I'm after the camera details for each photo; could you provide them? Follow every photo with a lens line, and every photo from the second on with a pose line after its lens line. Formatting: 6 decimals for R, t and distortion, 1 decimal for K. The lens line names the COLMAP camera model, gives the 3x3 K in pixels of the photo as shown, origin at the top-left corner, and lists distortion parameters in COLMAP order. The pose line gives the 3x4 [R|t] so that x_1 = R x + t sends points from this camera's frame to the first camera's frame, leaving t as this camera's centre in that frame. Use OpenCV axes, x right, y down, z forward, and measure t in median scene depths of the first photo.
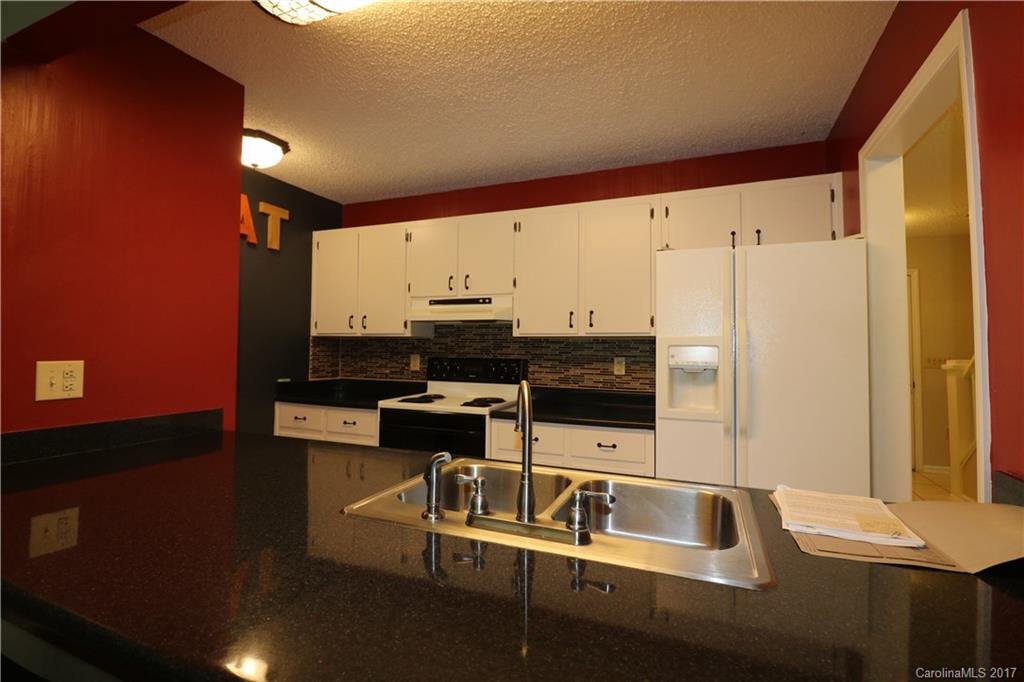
lens RADIAL K [[474.3, 0, 512.5], [0, 474.3, 332.3], [0, 0, 1]] dist [-0.011501, -0.005338]
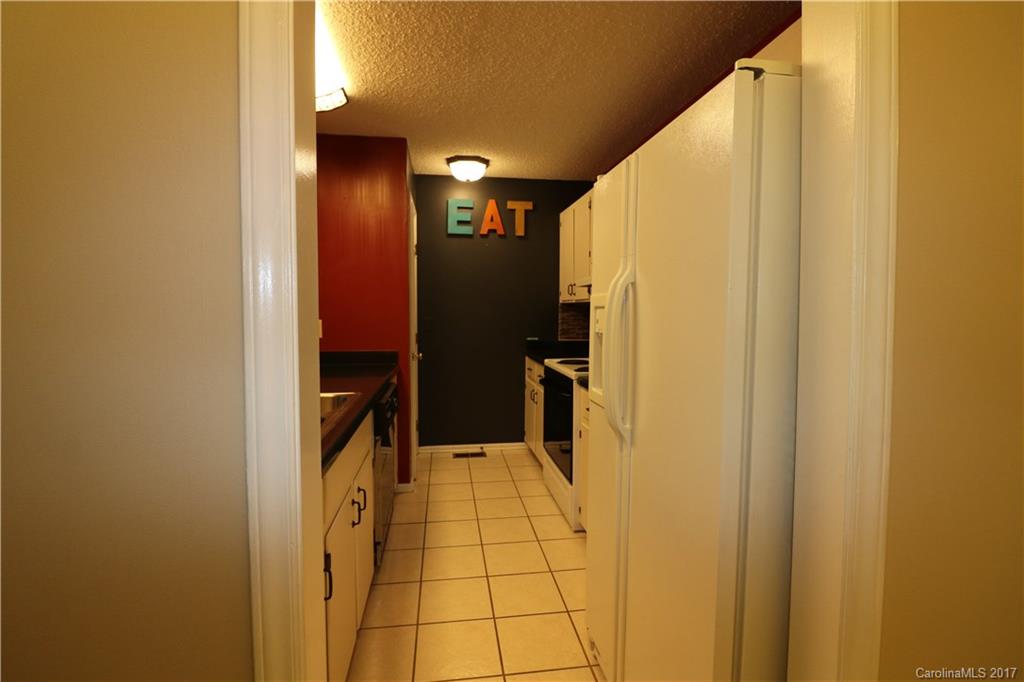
lens RADIAL K [[474.3, 0, 516.2], [0, 474.3, 337.0], [0, 0, 1]] dist [-0.011501, -0.005338]
pose [[0.513583, 0.039942, -0.857110, 0.605358], [0.032008, 0.997329, 0.065656, 0.012213], [0.857443, -0.061154, 0.510932, 0.325521]]
